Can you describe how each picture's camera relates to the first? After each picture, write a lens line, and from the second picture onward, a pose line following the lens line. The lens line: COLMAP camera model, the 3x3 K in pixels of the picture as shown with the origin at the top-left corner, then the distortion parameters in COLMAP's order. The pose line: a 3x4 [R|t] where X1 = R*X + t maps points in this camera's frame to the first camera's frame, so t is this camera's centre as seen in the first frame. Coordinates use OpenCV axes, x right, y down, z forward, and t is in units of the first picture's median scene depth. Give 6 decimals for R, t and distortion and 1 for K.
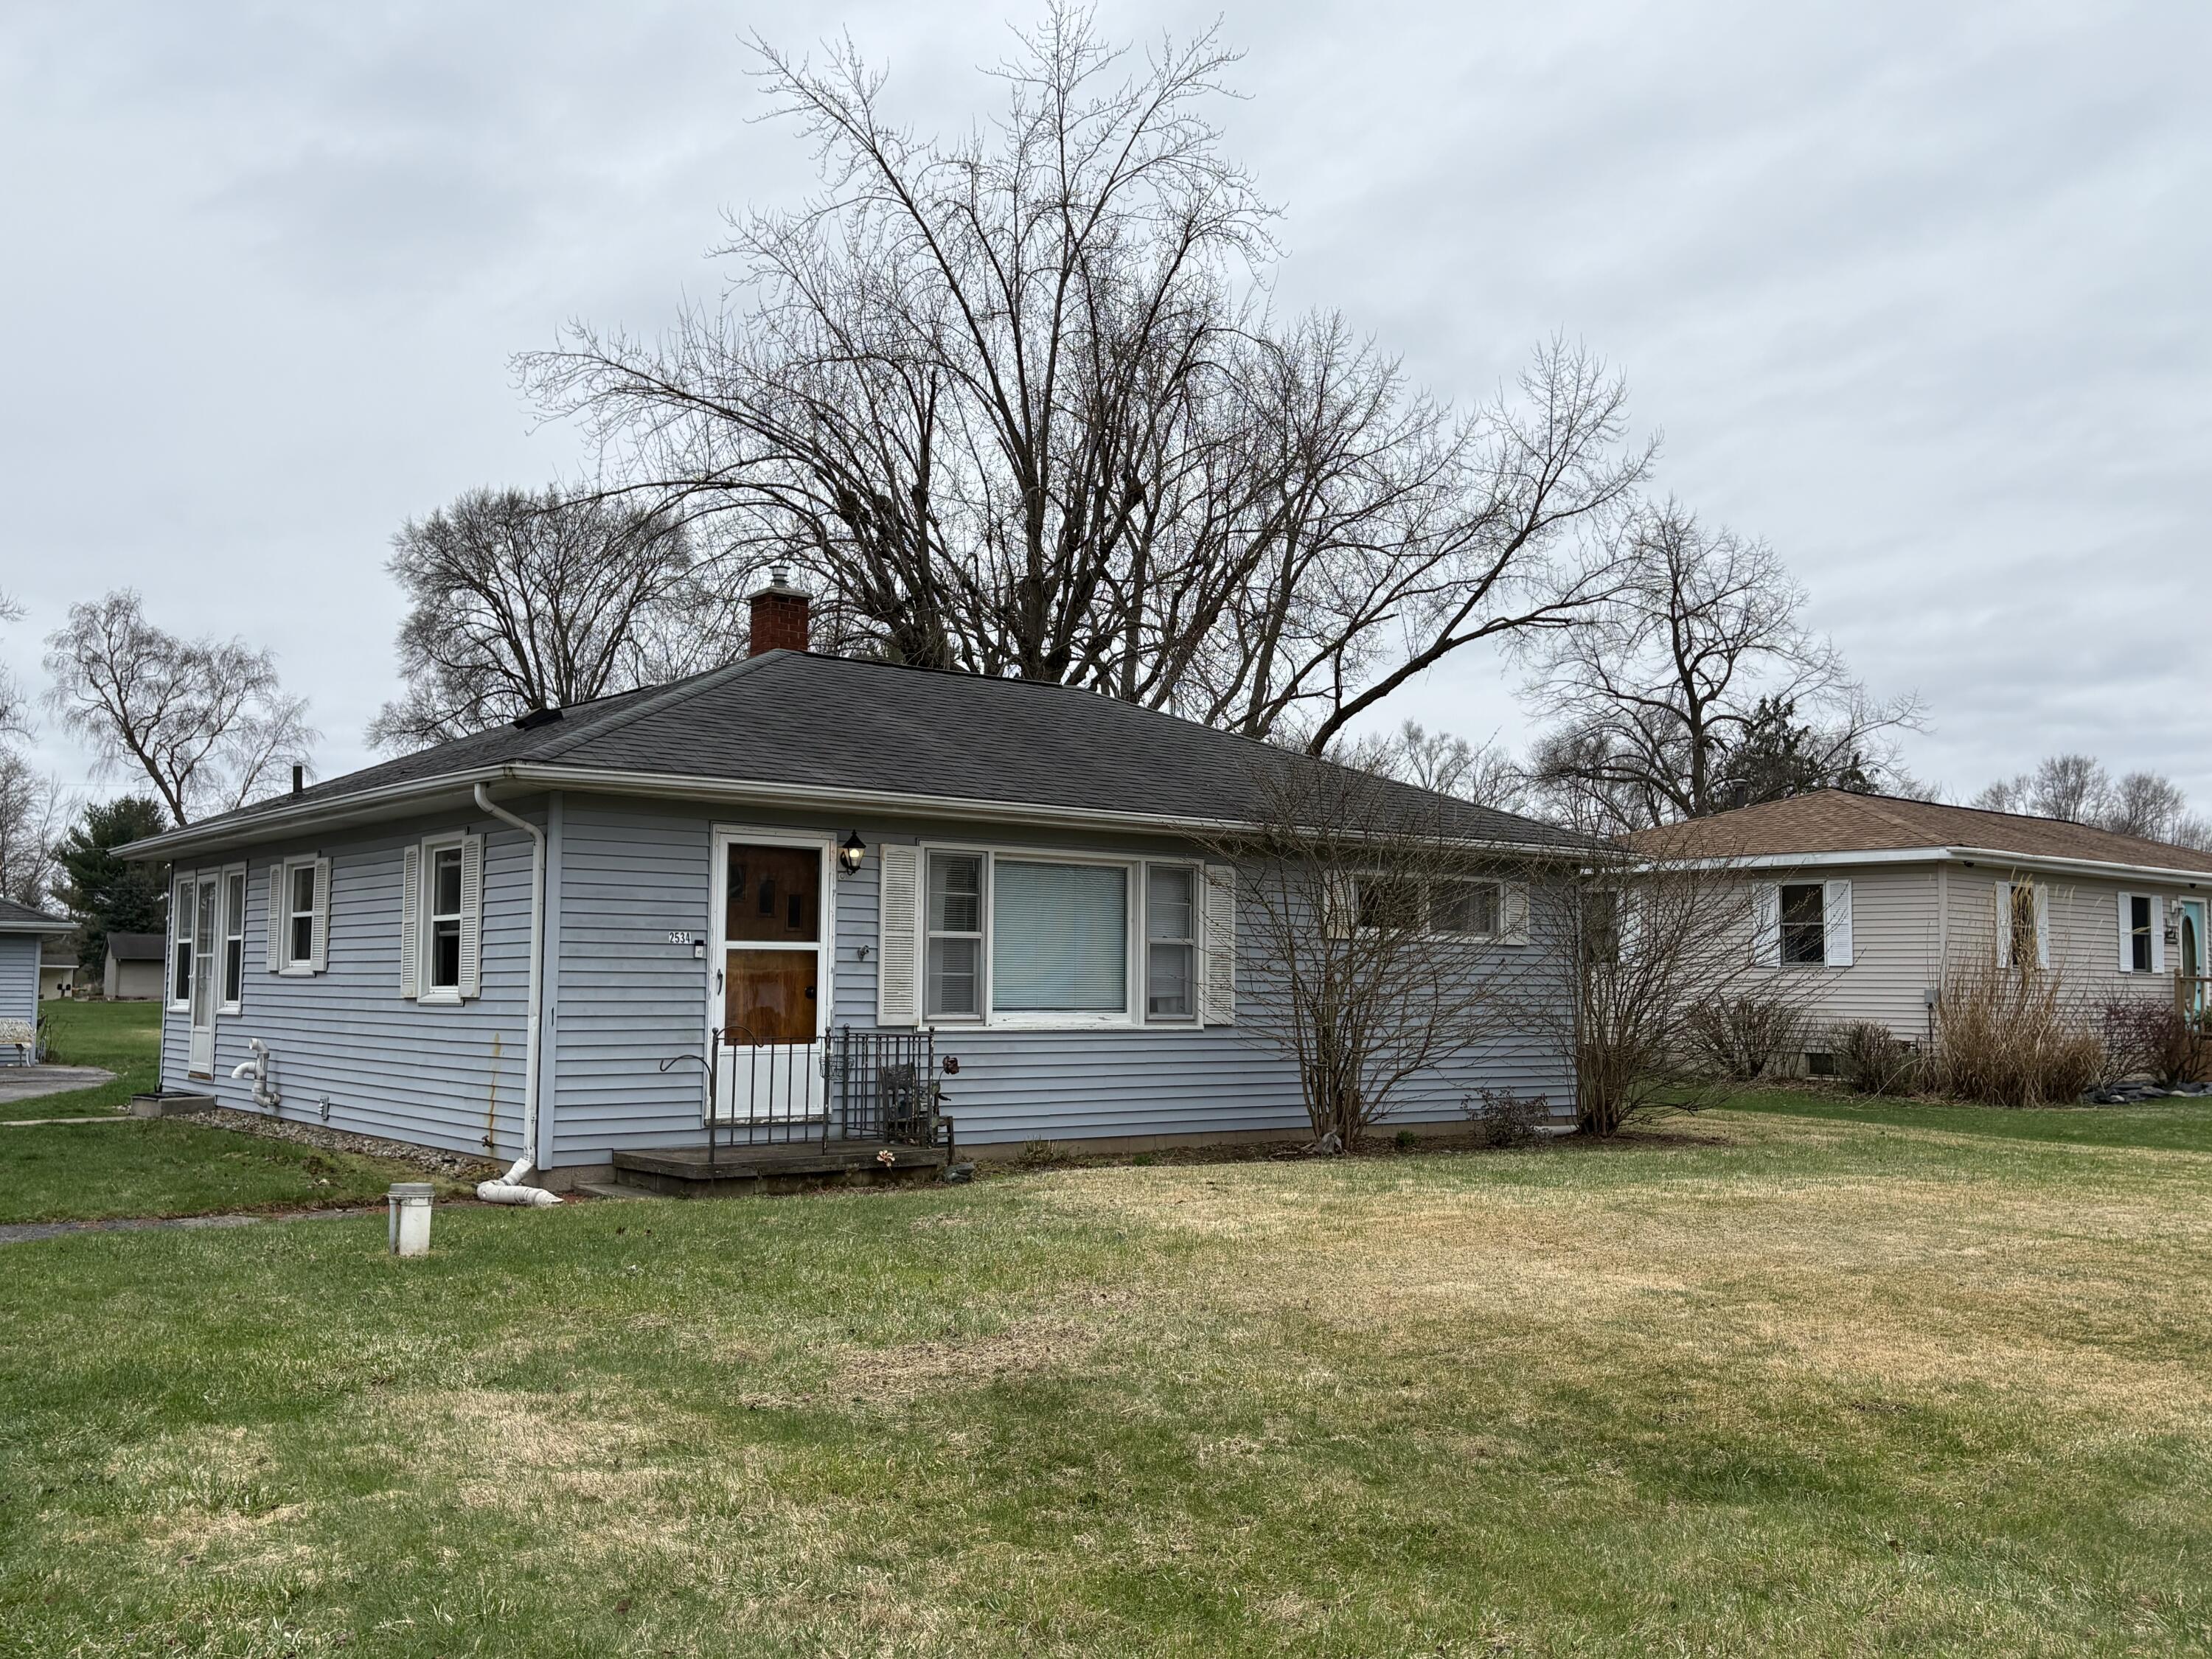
lens RADIAL K [[1967.7, 0, 1108.6], [0, 1967.7, 712.3], [0, 0, 1]] dist [-0.007972, -0.283994]
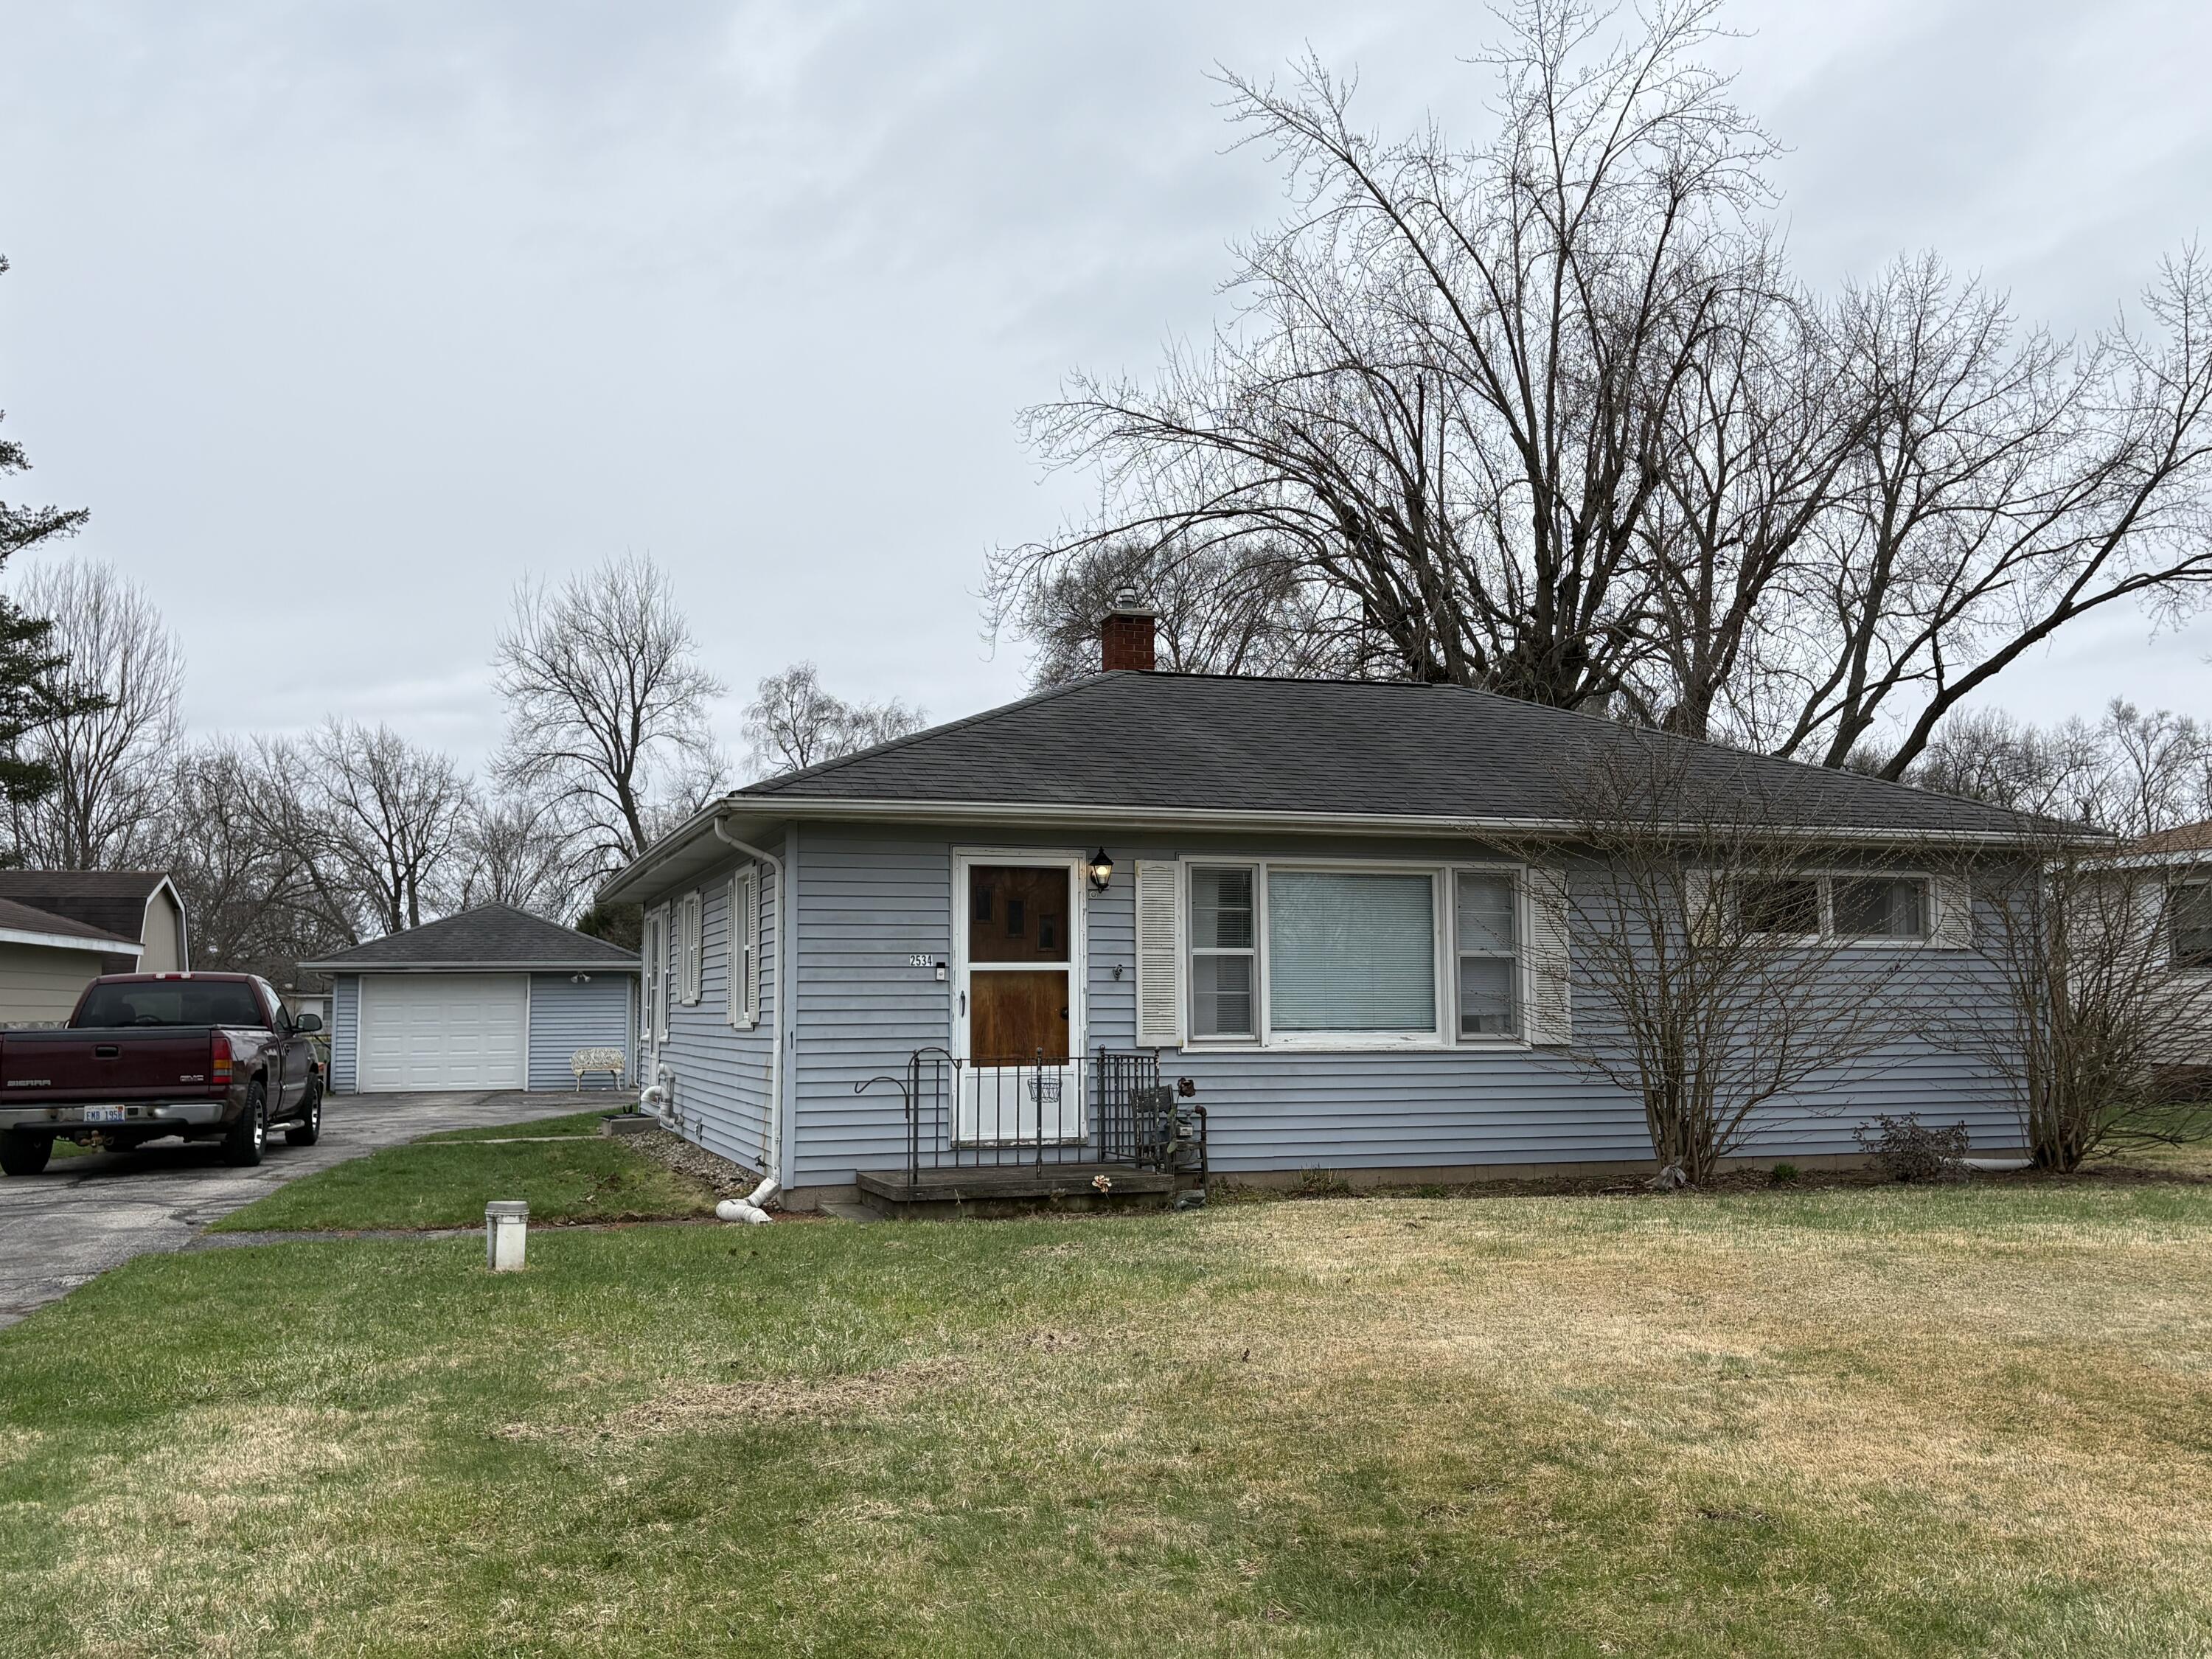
lens RADIAL K [[1933.8, 0, 1002.7], [0, 1933.8, 739.4], [0, 0, 1]] dist [-0.032764, -0.021788]
pose [[0.923496, -0.062538, -0.378477, 0.170901], [0.062656, 0.997963, -0.012017, 0.013402], [0.378458, -0.012616, 0.925533, 0.082648]]
